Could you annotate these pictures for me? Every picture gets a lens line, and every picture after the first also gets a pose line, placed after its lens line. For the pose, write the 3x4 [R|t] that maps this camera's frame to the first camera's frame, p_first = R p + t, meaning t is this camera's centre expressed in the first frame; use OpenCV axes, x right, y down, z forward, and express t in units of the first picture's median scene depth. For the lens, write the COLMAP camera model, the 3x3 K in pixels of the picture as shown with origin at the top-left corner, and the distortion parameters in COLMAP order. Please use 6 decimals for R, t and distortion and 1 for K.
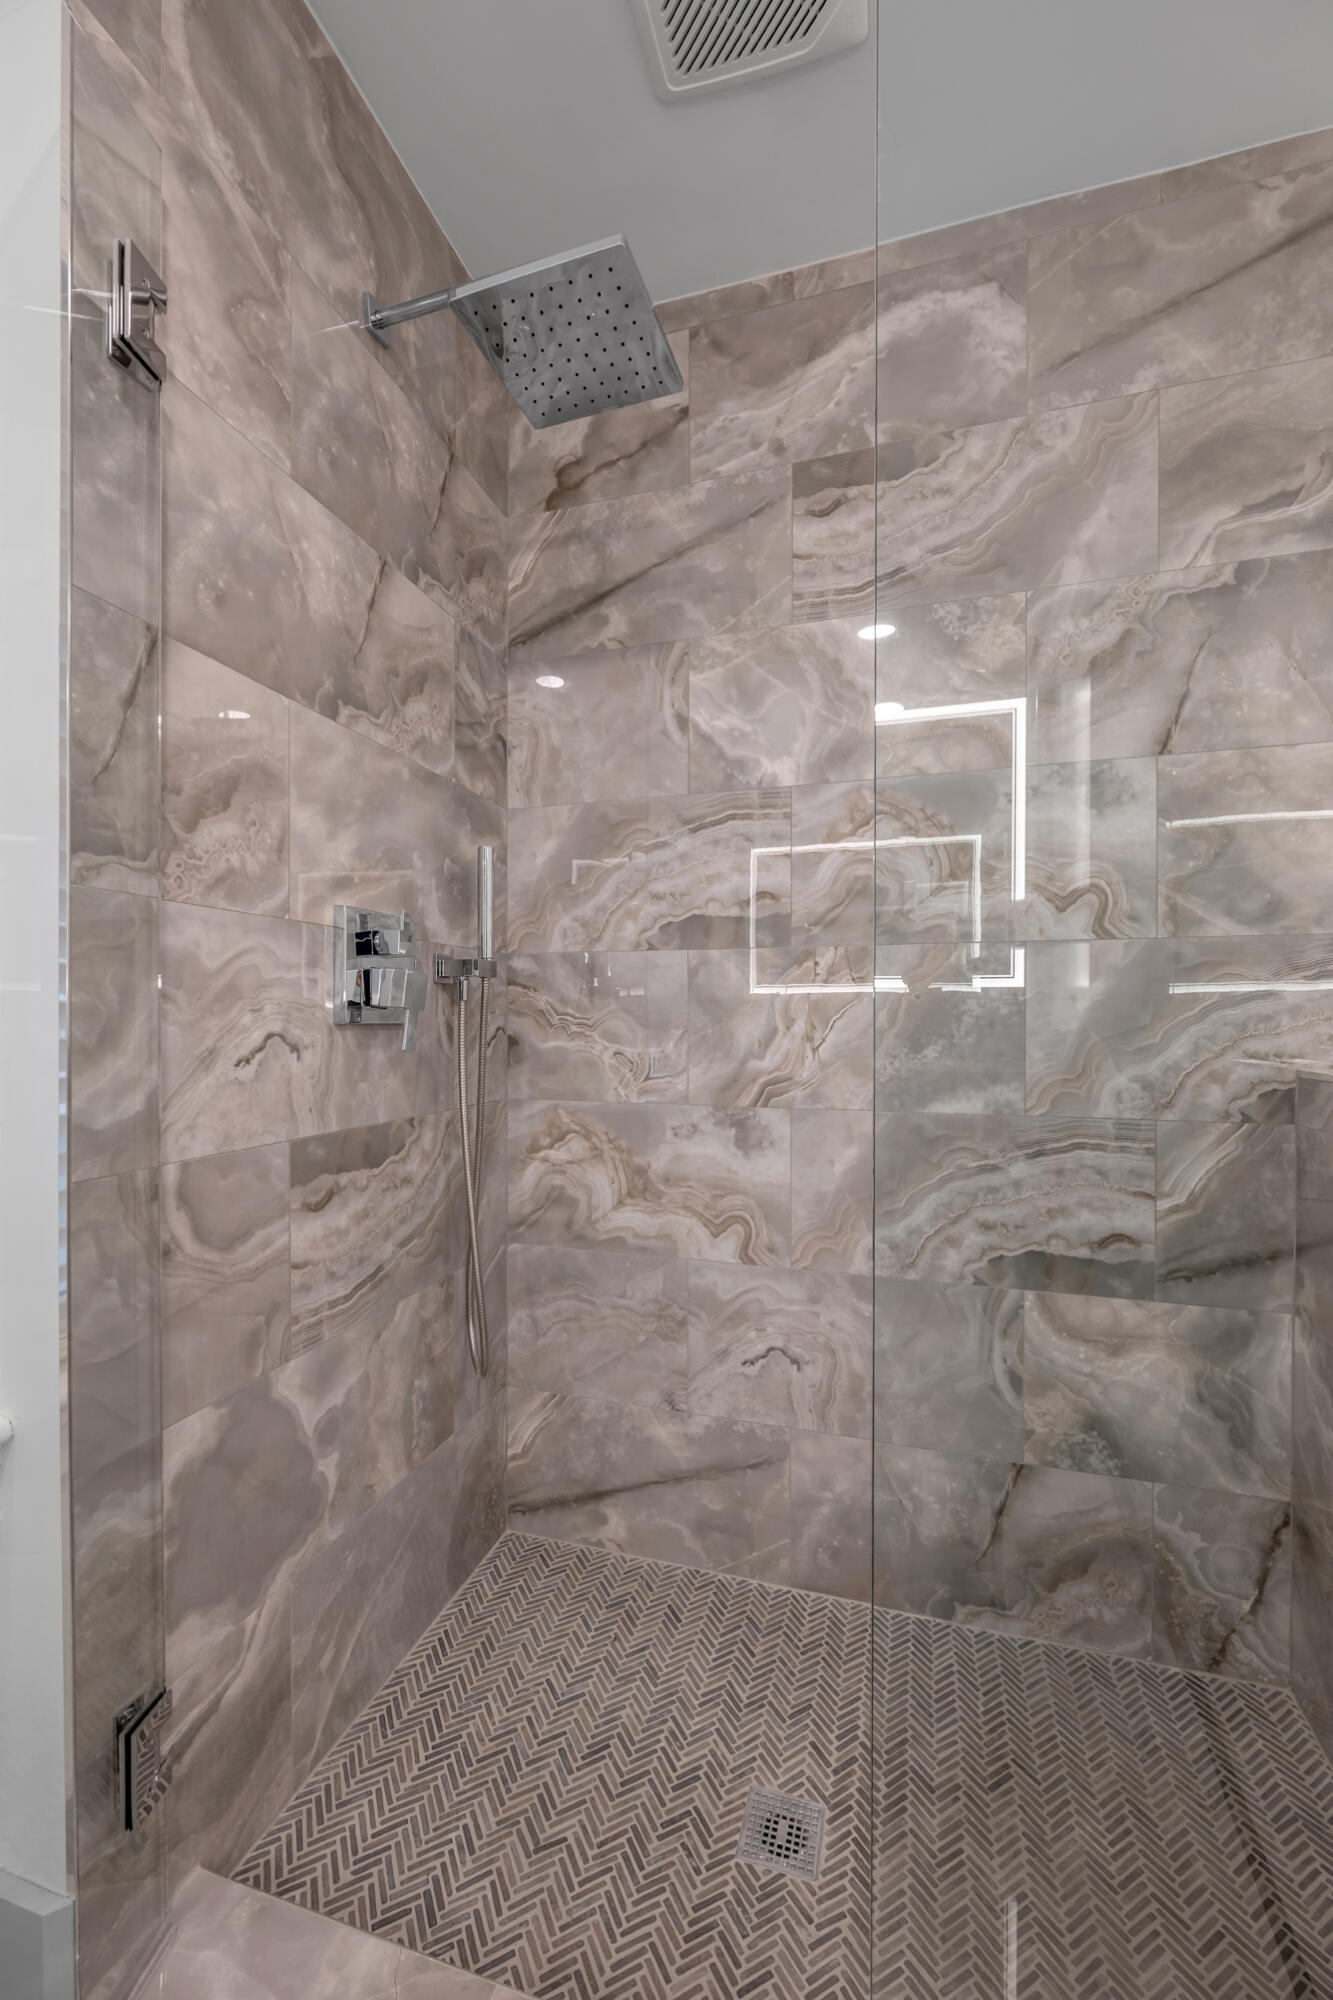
lens RADIAL K [[799.0, 0, 664.6], [0, 799.0, 1021.4], [0, 0, 1]] dist [-0.007604, 0.000215]
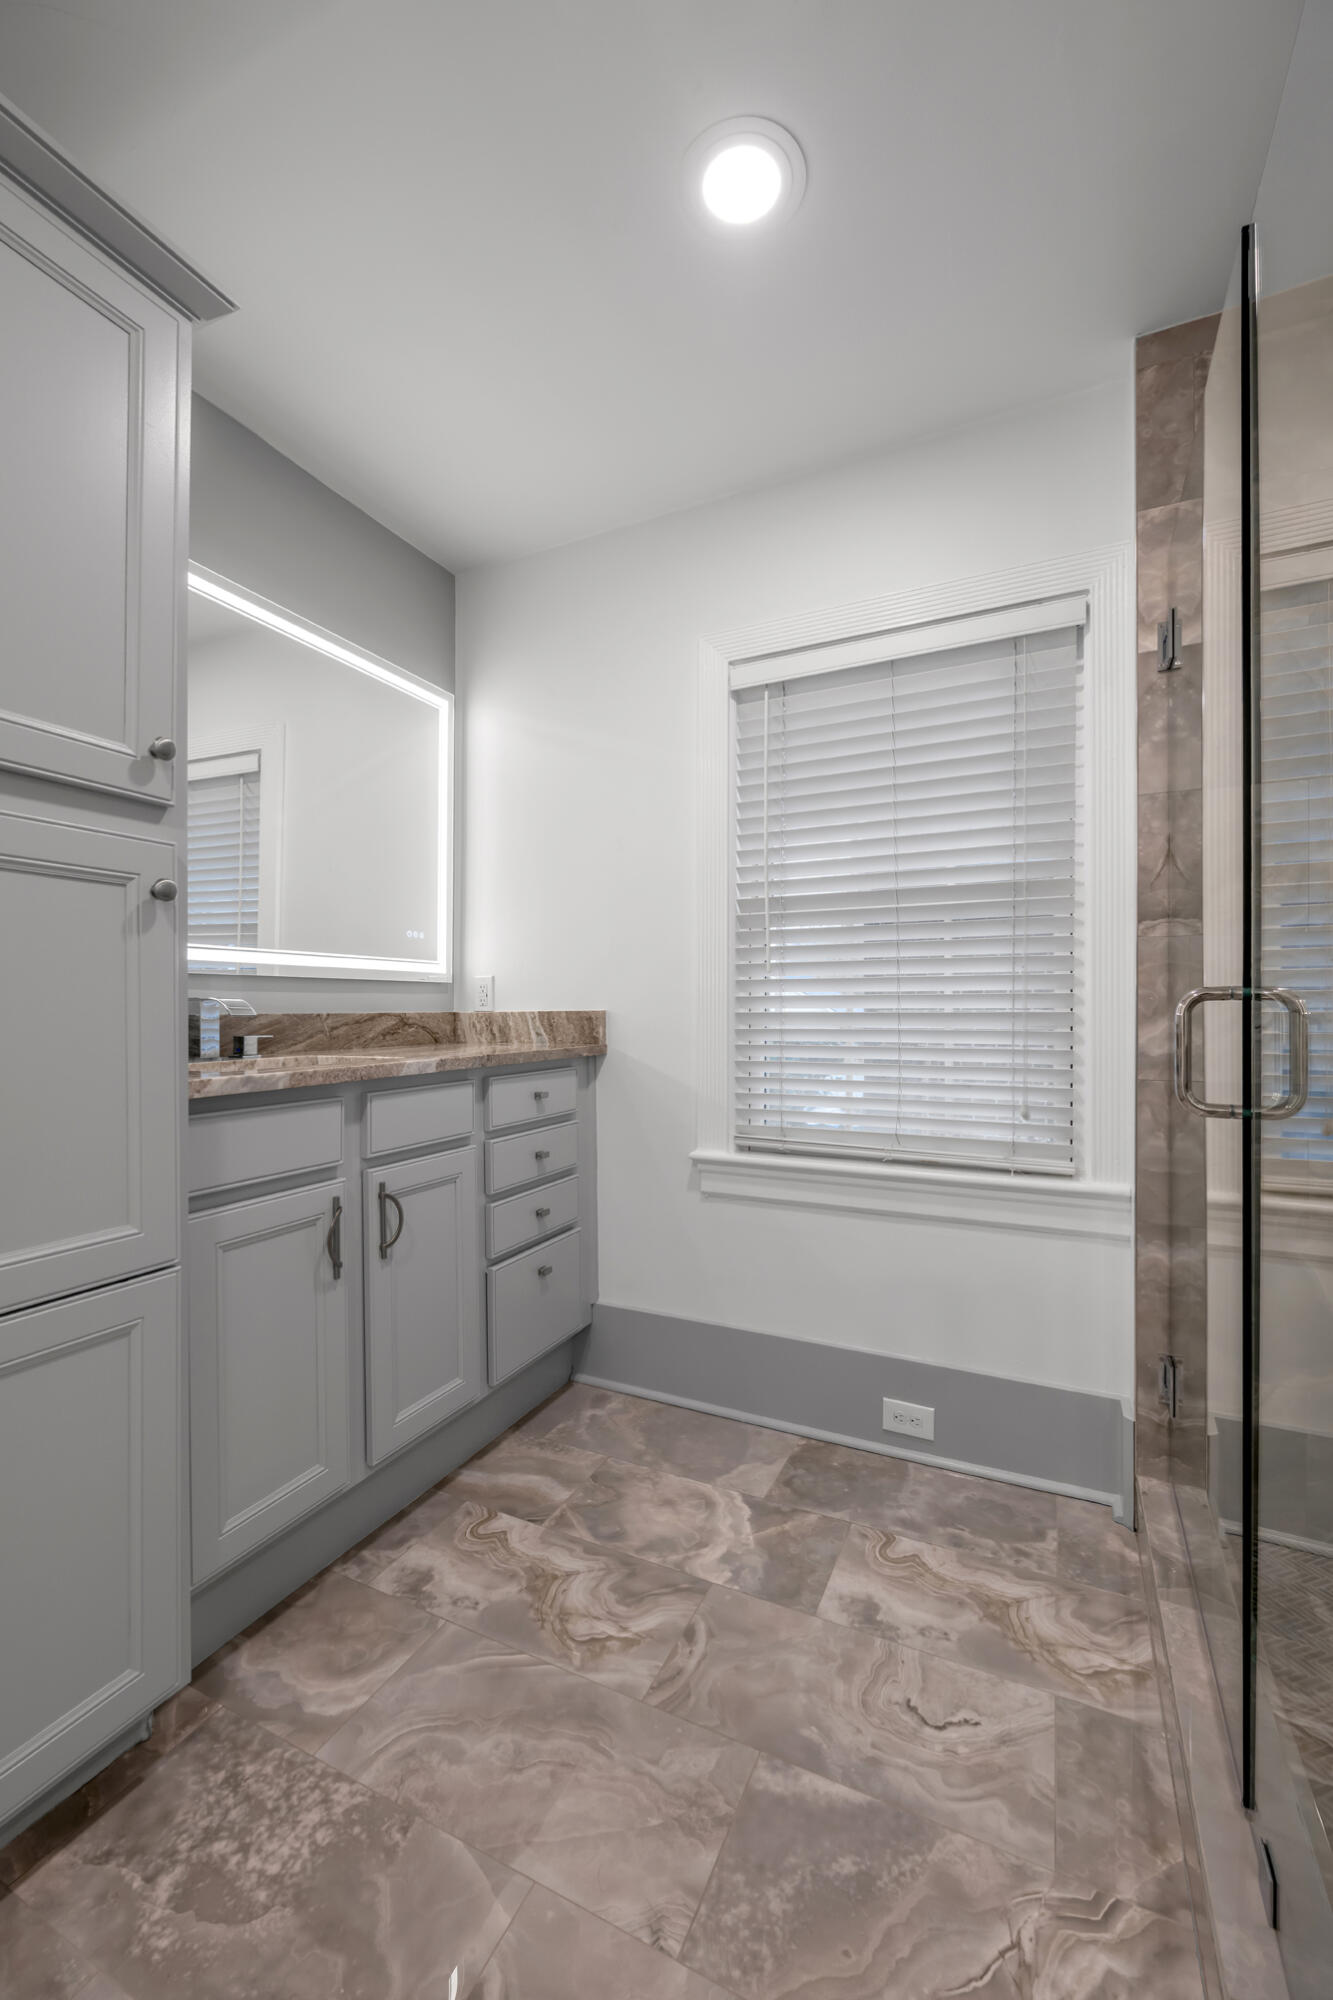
lens RADIAL K [[813.0, 0, 665.7], [0, 813.0, 1007.5], [0, 0, 1]] dist [-0.008832, 0.001481]
pose [[-0.146935, -0.000412, -0.989146, 0.933820], [-0.004893, 0.999988, 0.000310, 0.011668], [0.989134, 0.004885, -0.146935, 0.052247]]
